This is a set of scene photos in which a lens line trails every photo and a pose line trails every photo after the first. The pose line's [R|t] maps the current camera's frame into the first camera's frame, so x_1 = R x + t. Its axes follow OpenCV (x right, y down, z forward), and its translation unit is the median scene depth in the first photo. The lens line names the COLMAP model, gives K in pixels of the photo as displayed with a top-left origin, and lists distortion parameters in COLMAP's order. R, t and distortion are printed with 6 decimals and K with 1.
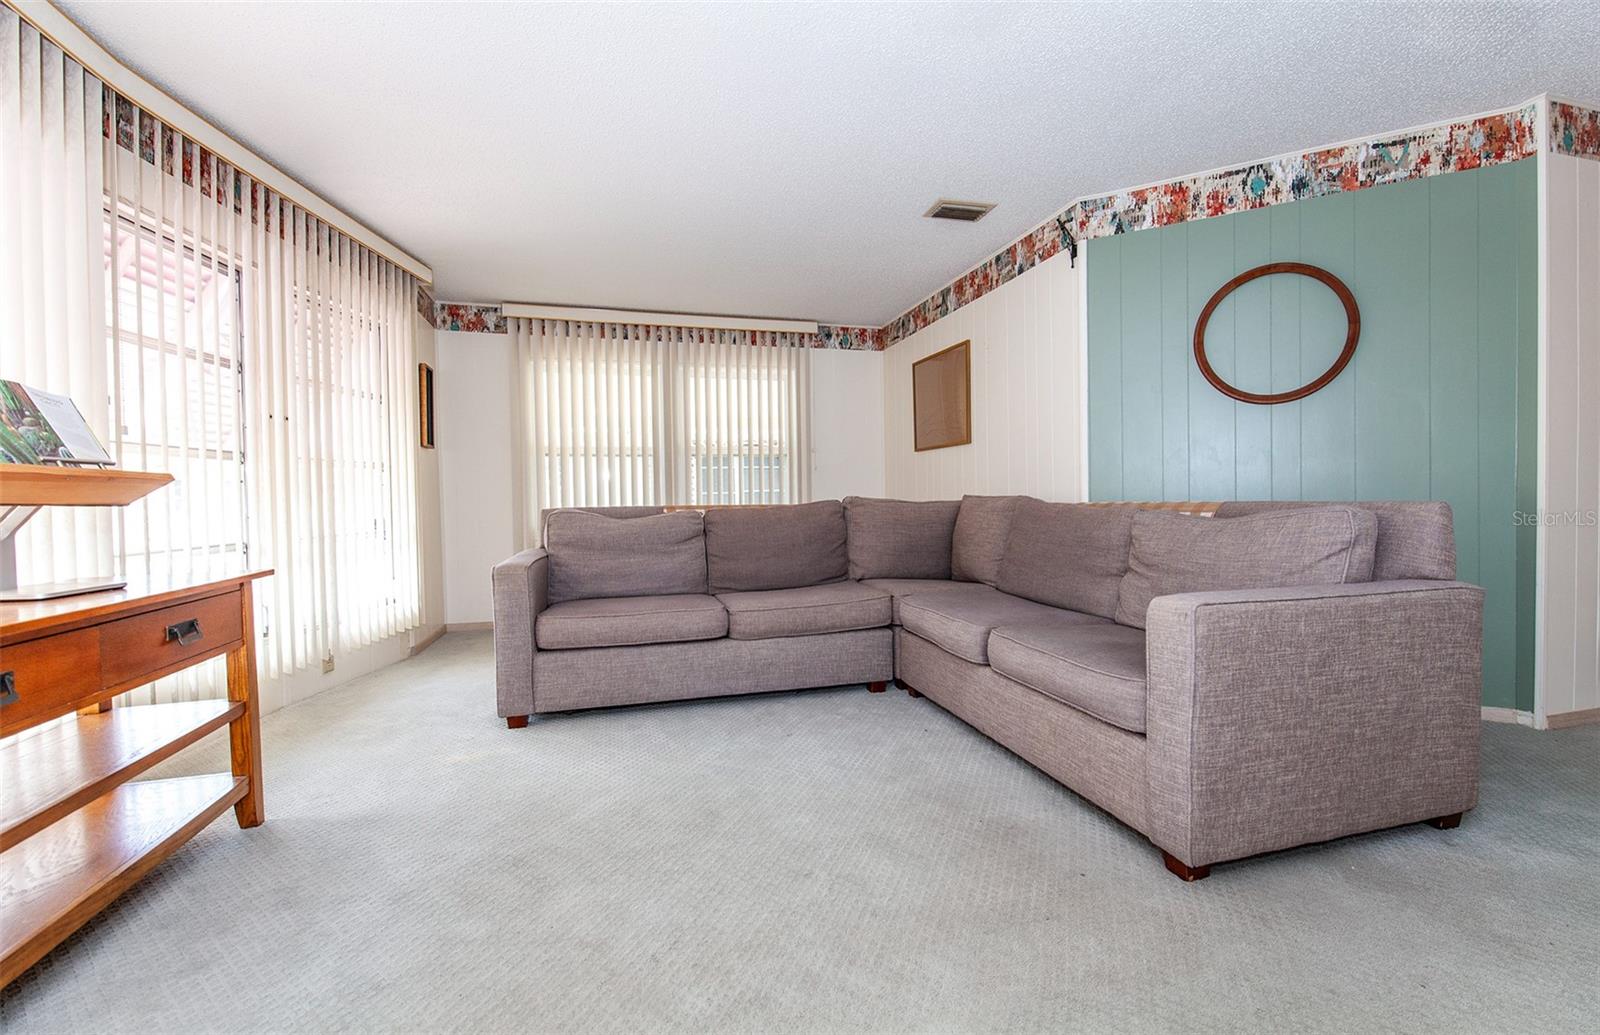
lens RADIAL K [[674.7, 0, 826.9], [0, 674.7, 513.3], [0, 0, 1]] dist [0.008350, -0.002747]
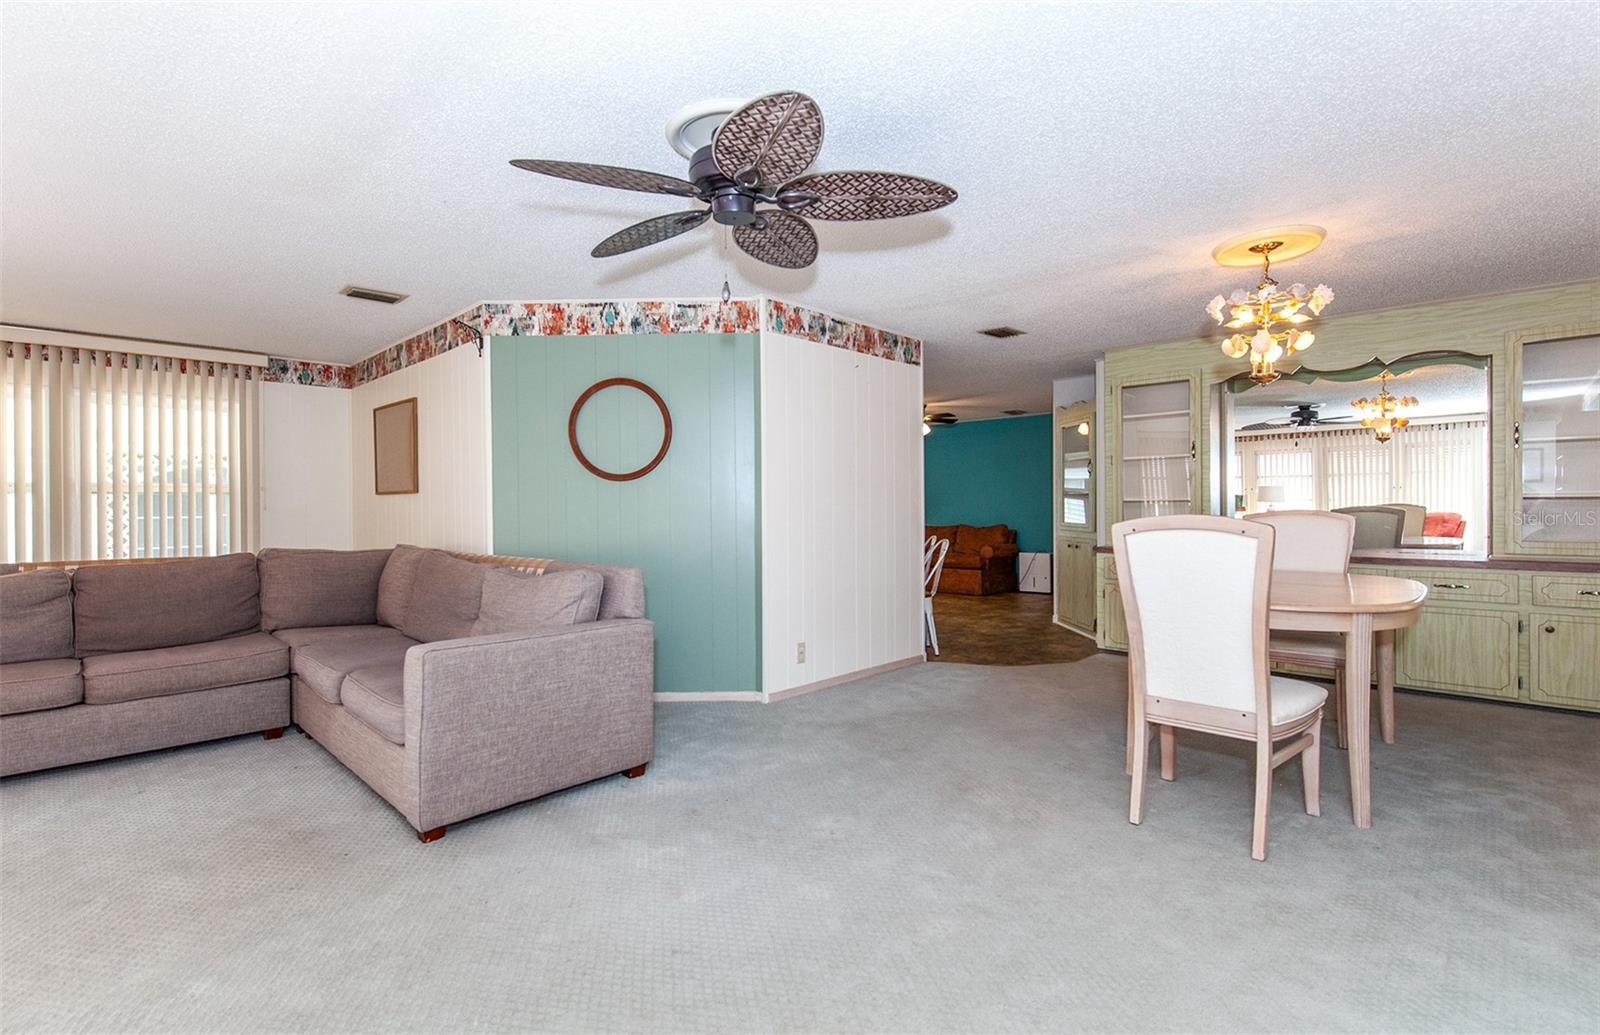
lens RADIAL K [[705.0, 0, 732.2], [0, 705.0, 512.5], [0, 0, 1]] dist [0.001537, -0.004585]
pose [[0.889605, 0.008600, 0.456650, 0.209621], [0.003343, 0.999673, -0.025338, -0.060661], [-0.456718, 0.024067, 0.889286, -0.325975]]
